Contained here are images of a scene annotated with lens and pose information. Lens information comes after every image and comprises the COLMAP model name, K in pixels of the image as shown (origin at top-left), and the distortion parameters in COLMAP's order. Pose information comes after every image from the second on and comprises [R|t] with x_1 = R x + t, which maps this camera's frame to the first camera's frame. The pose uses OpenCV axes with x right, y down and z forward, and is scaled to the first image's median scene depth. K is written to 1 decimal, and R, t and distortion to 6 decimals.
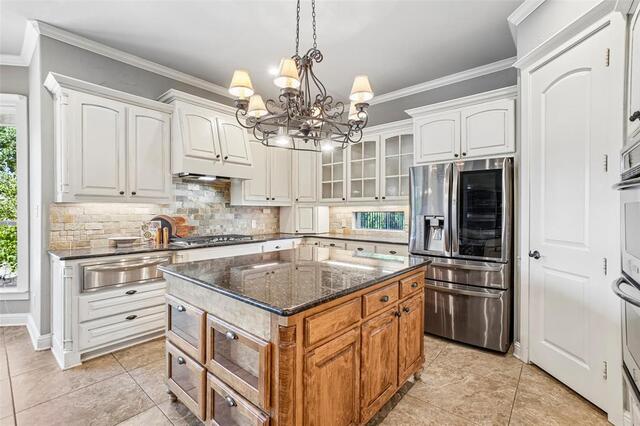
lens RADIAL K [[283.3, 0, 318.0], [0, 283.3, 211.3], [0, 0, 1]] dist [0.002356, 0.000254]
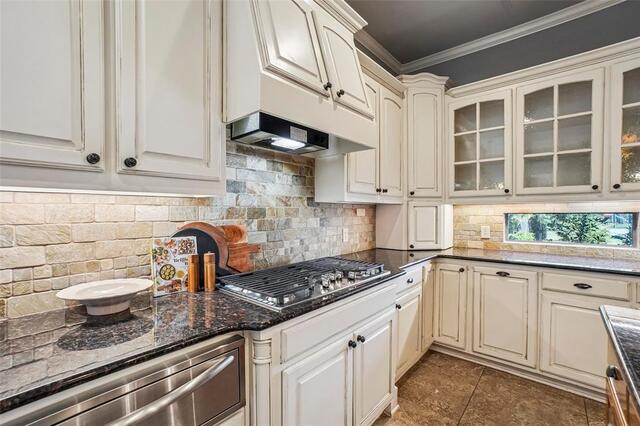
lens RADIAL K [[283.3, 0, 322.1], [0, 283.3, 215.2], [0, 0, 1]] dist [0.002356, 0.000254]
pose [[0.999992, -0.002963, 0.002540, -0.312864], [0.002932, 0.999924, 0.011996, -0.002545], [-0.002576, -0.011988, 0.999925, 0.489396]]
